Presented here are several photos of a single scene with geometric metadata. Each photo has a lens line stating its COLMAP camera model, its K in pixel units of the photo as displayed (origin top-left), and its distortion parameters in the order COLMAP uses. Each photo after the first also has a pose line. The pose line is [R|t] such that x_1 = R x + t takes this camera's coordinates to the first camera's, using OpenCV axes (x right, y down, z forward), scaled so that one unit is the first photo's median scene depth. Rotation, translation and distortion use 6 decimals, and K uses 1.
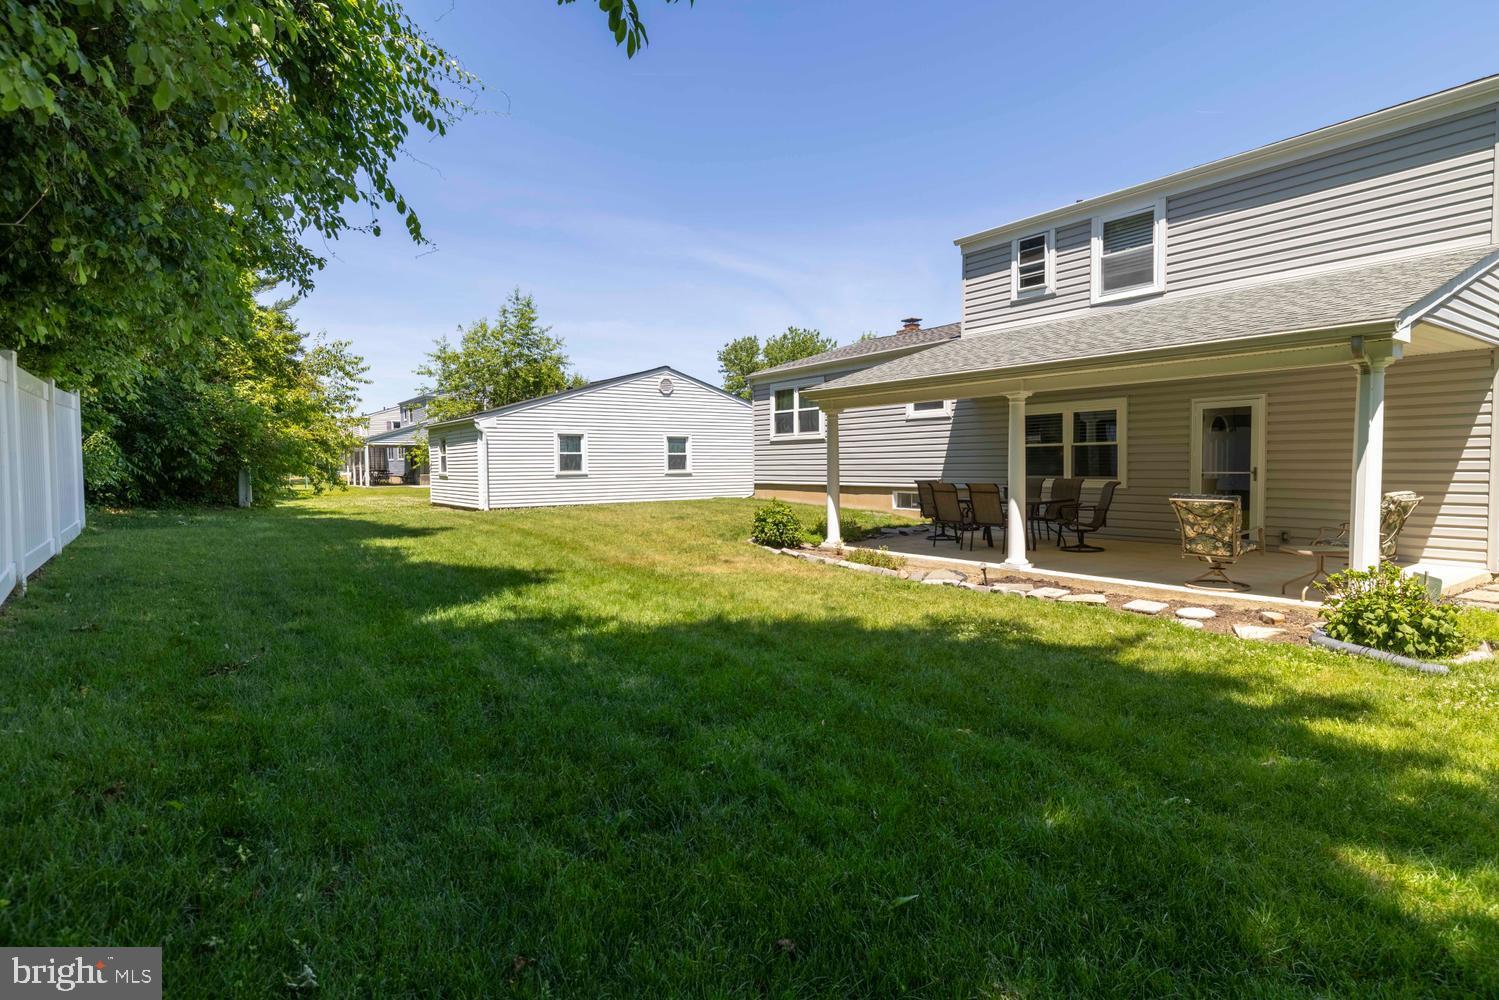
lens RADIAL K [[790.0, 0, 749.5], [0, 790.0, 500.0], [0, 0, 1]] dist [0.002654, 0.000465]
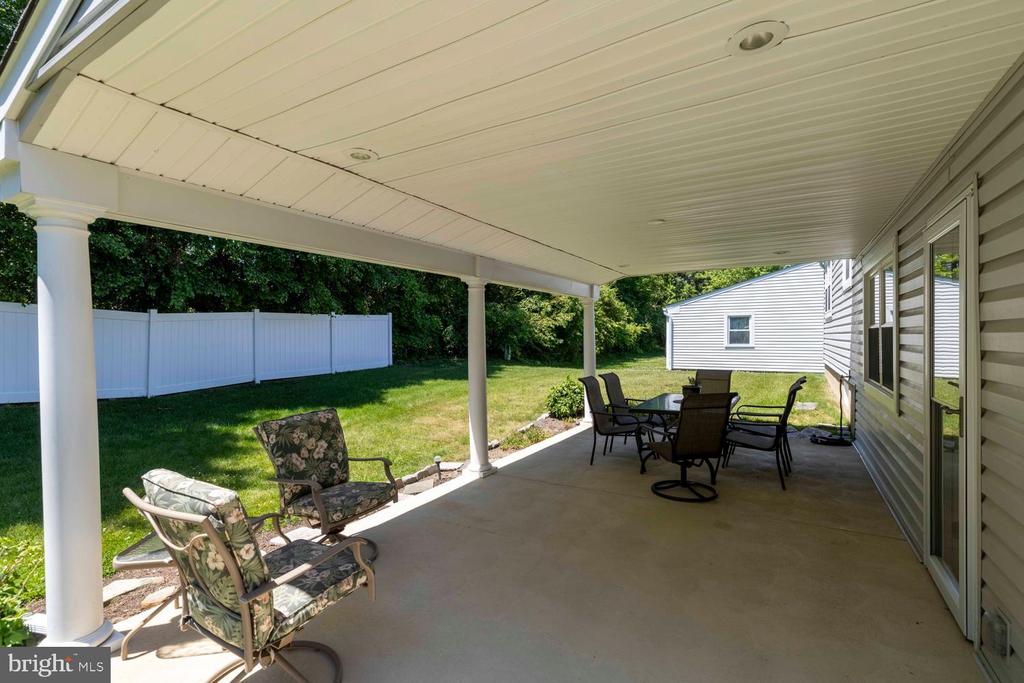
lens RADIAL K [[453.1, 0, 512.0], [0, 453.1, 341.5], [0, 0, 1]] dist [-0.000424, -0.000020]
pose [[0.392667, 0.005345, -0.919665, 0.612567], [-0.035333, 0.999333, -0.009278, -0.040547], [0.919002, 0.036137, 0.392594, 0.712840]]
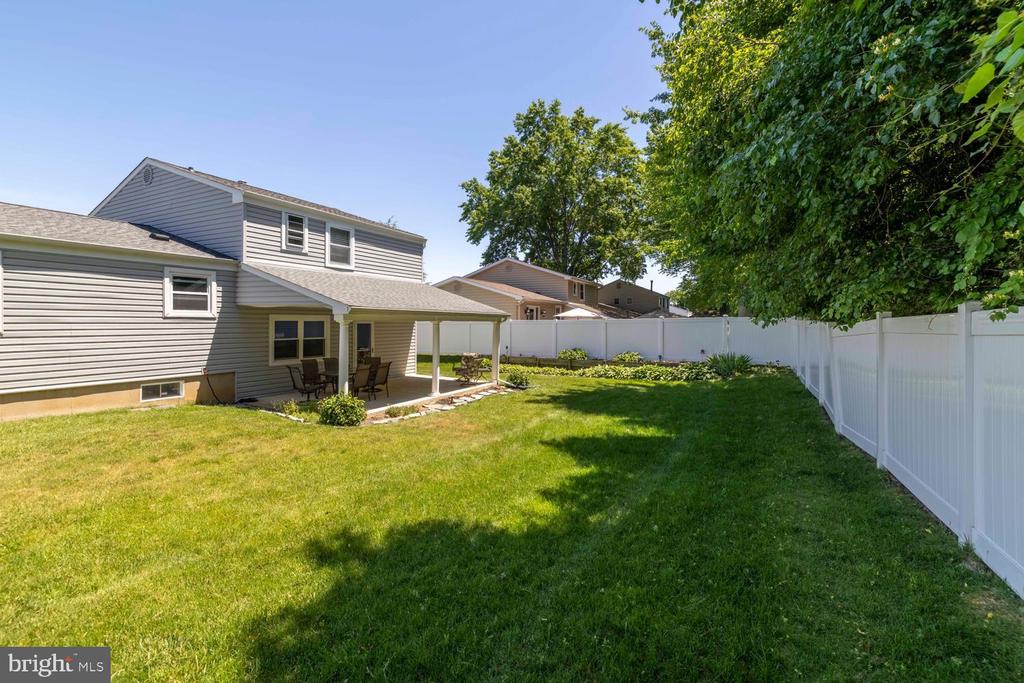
lens RADIAL K [[439.0, 0, 513.5], [0, 439.0, 324.6], [0, 0, 1]] dist [-0.000761, -0.000006]
pose [[-0.446033, 0.001616, 0.895015, -0.689821], [0.036910, 0.999181, 0.016590, -0.102495], [-0.894255, 0.040434, -0.445728, 1.027787]]
